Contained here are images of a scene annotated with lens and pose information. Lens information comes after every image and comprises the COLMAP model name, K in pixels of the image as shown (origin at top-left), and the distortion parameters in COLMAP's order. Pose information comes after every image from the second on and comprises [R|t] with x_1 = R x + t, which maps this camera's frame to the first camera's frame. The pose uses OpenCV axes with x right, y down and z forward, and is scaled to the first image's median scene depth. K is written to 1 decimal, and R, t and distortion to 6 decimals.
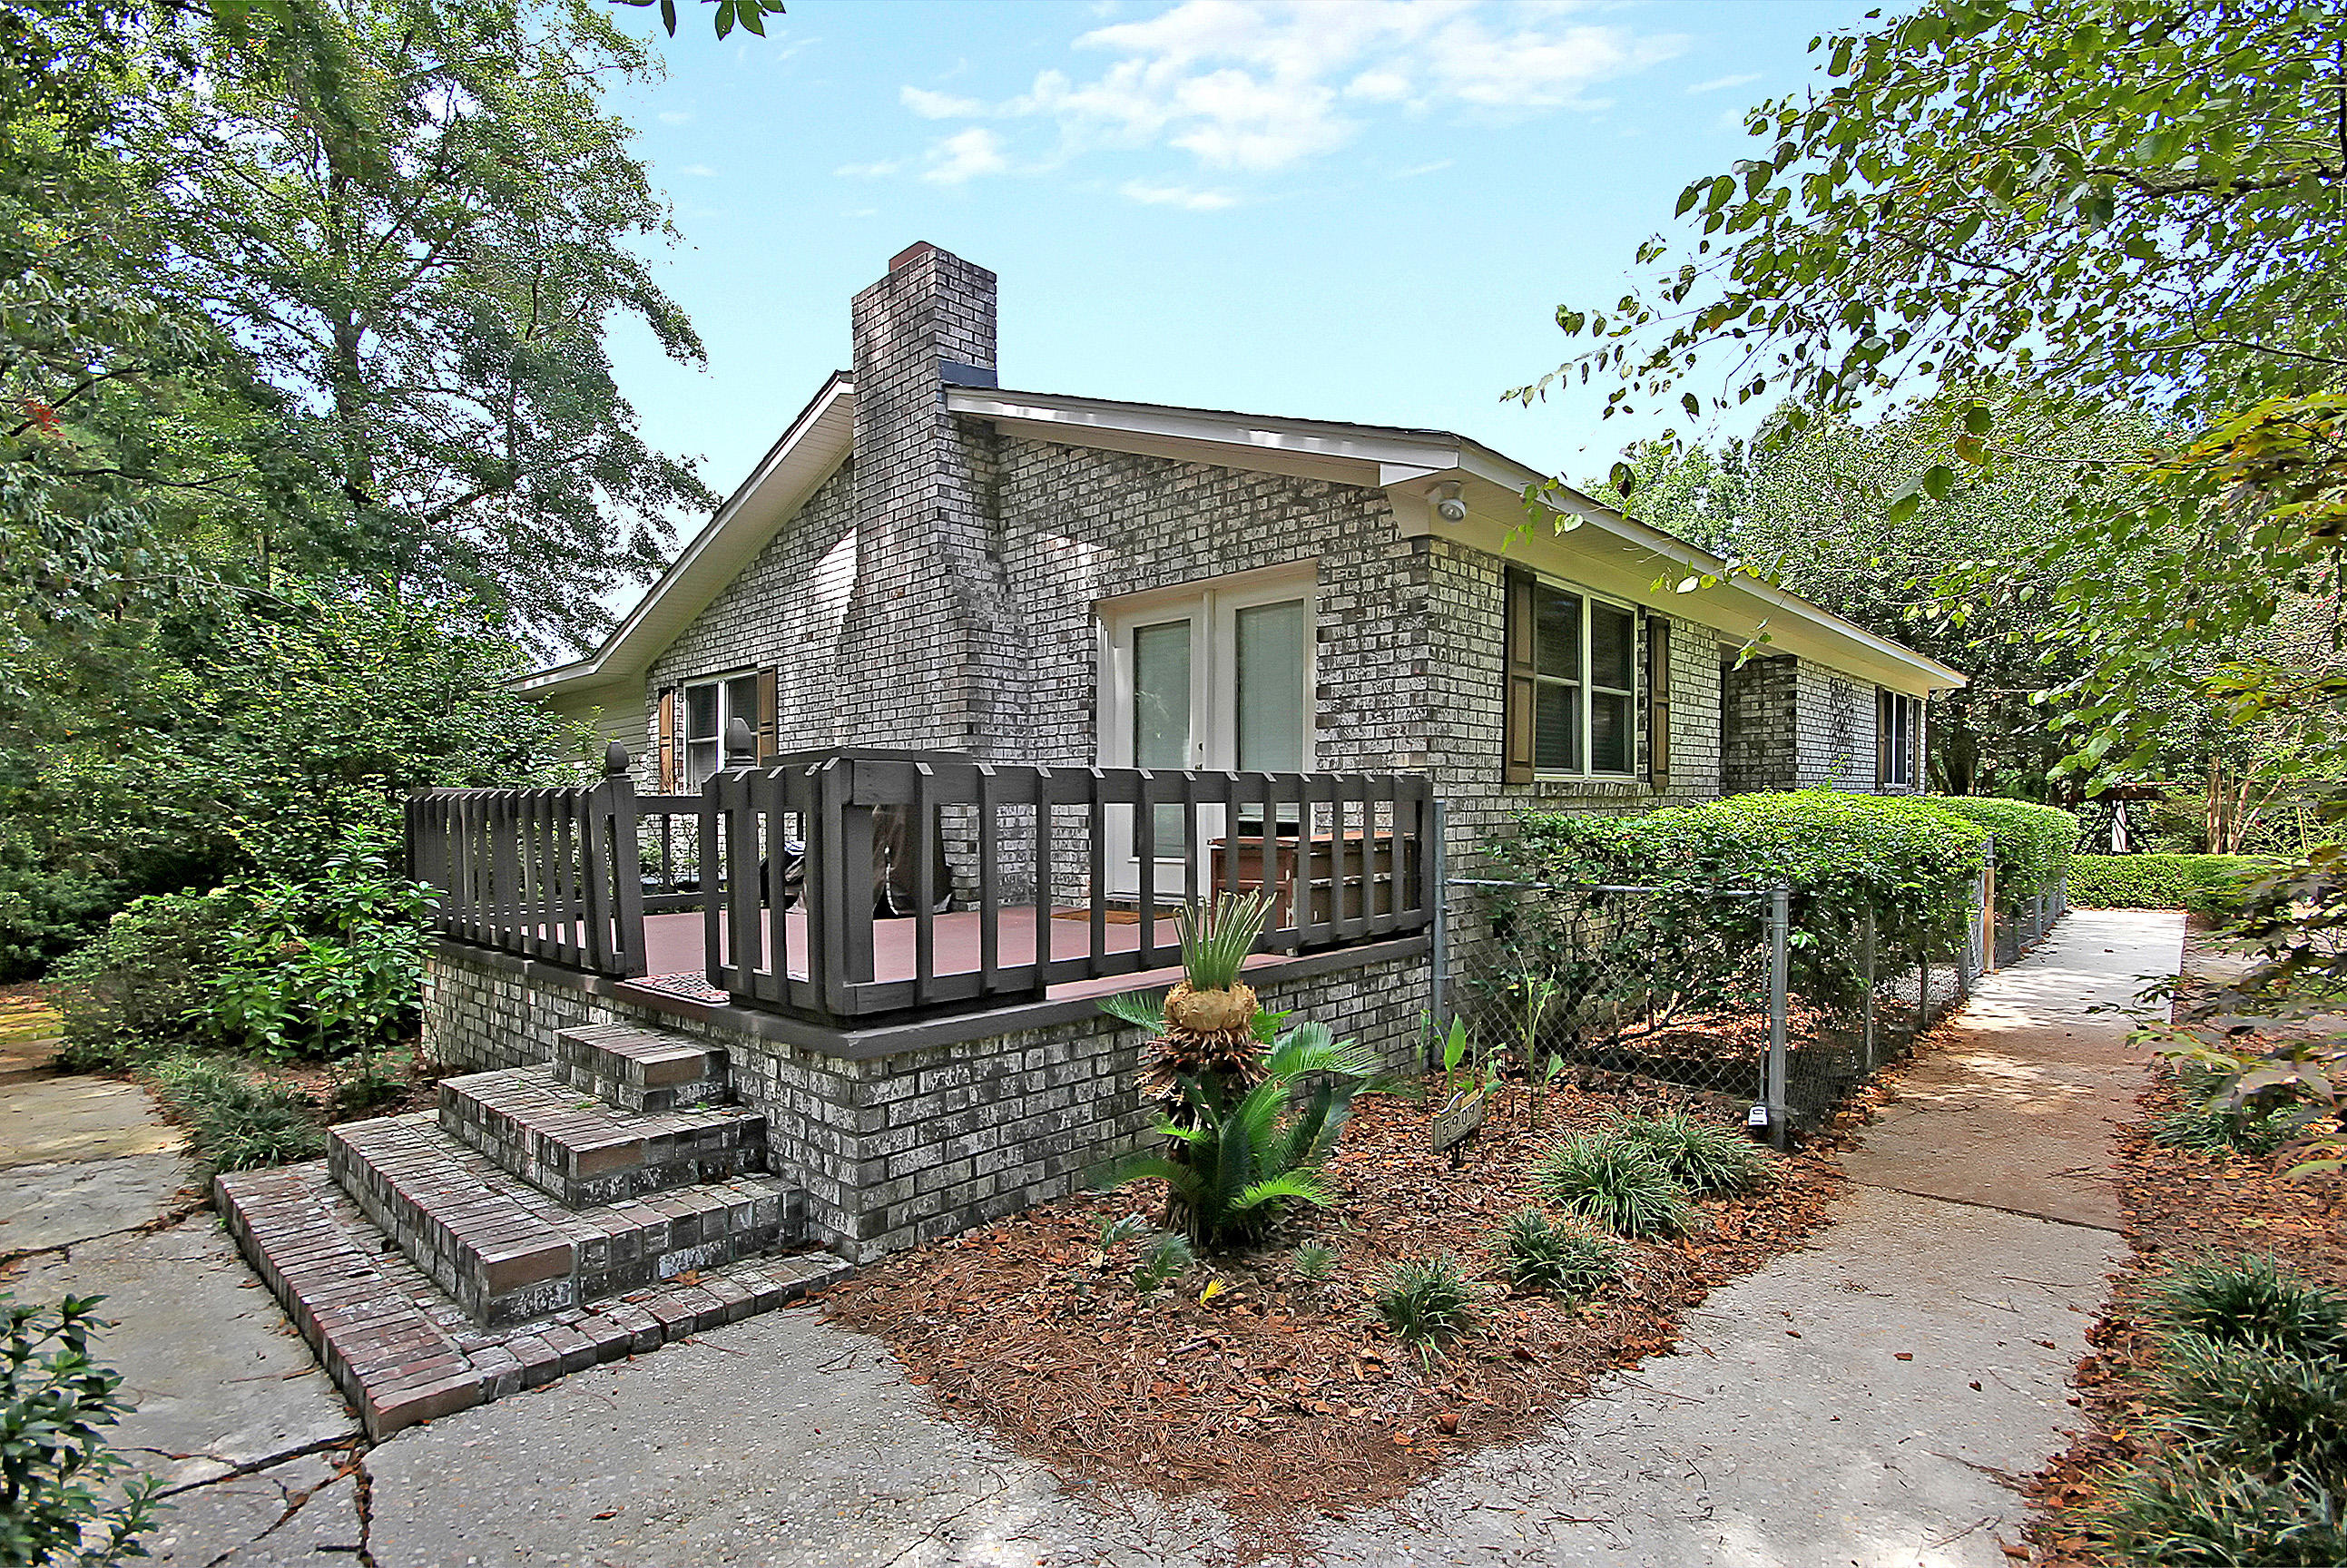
lens RADIAL K [[1101.6, 0, 1173.5], [0, 1101.6, 784.0], [0, 0, 1]] dist [0.002273, 0.000094]
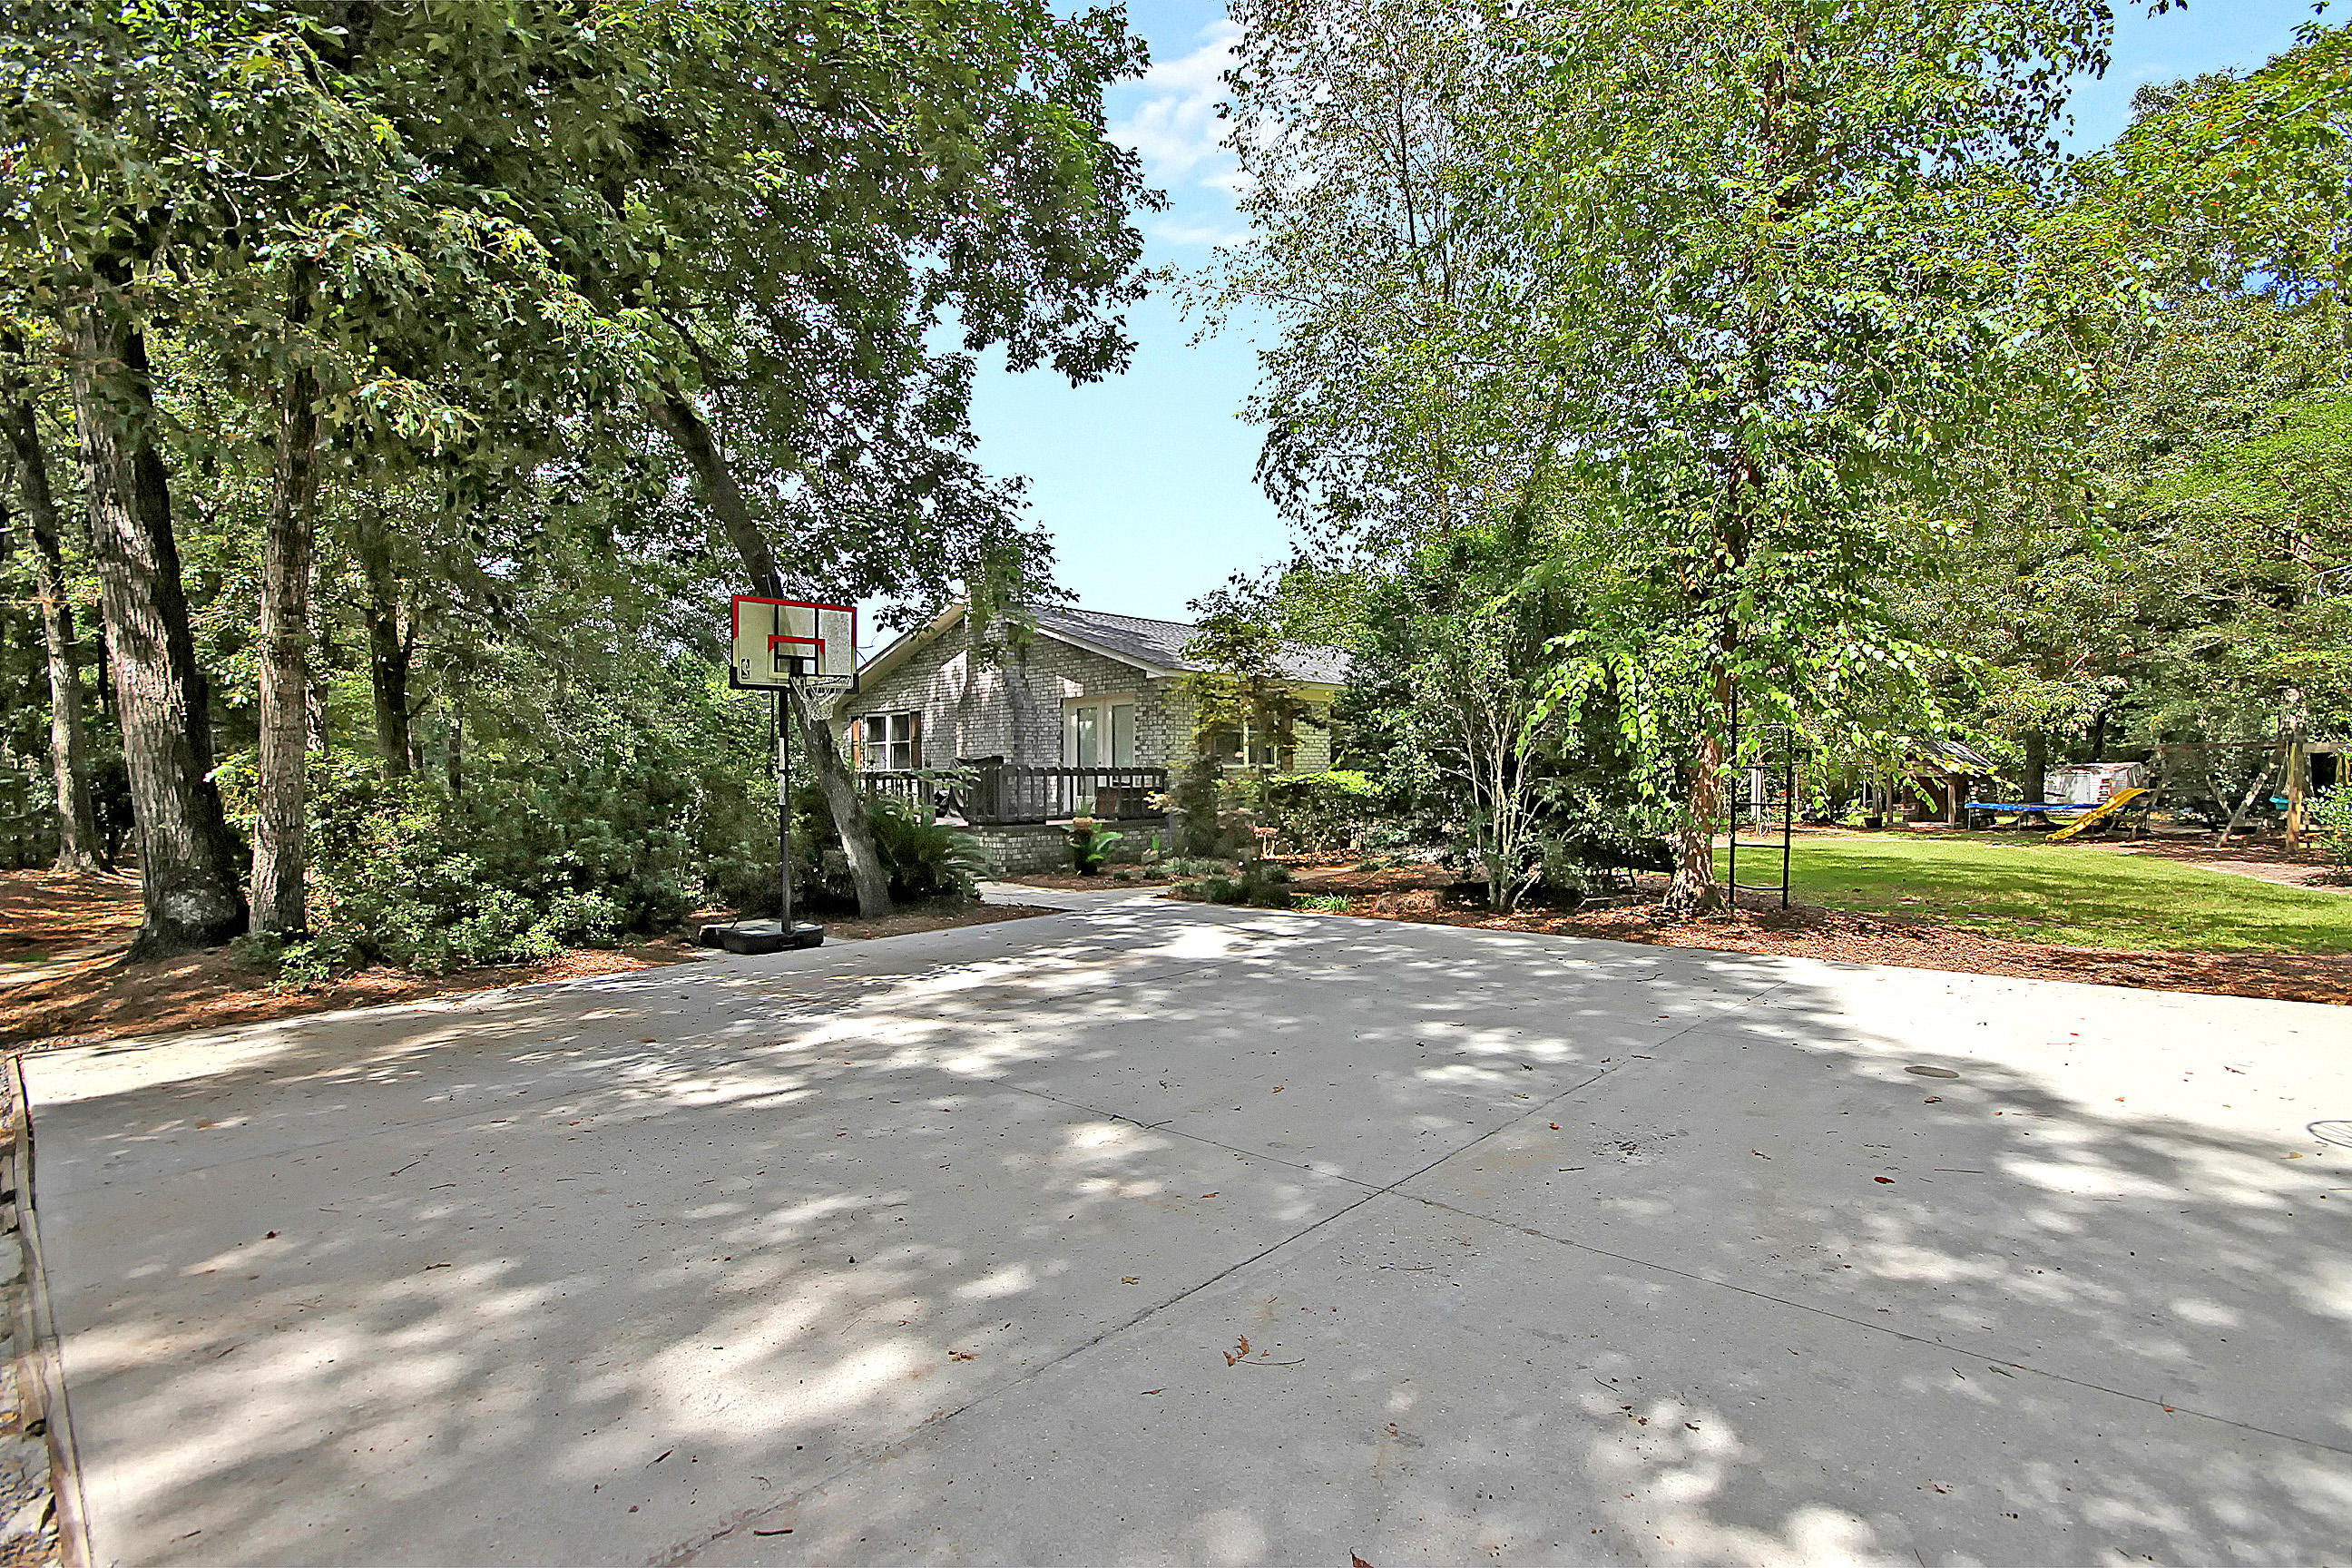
lens RADIAL K [[1104.1, 0, 1176.0], [0, 1104.1, 784.0], [0, 0, 1]] dist [0.002273, 0.000094]
pose [[0.999856, 0.012128, 0.011881, 0.150695], [-0.012426, 0.999601, 0.025359, -0.031742], [-0.011568, -0.025503, 0.999608, -1.490817]]
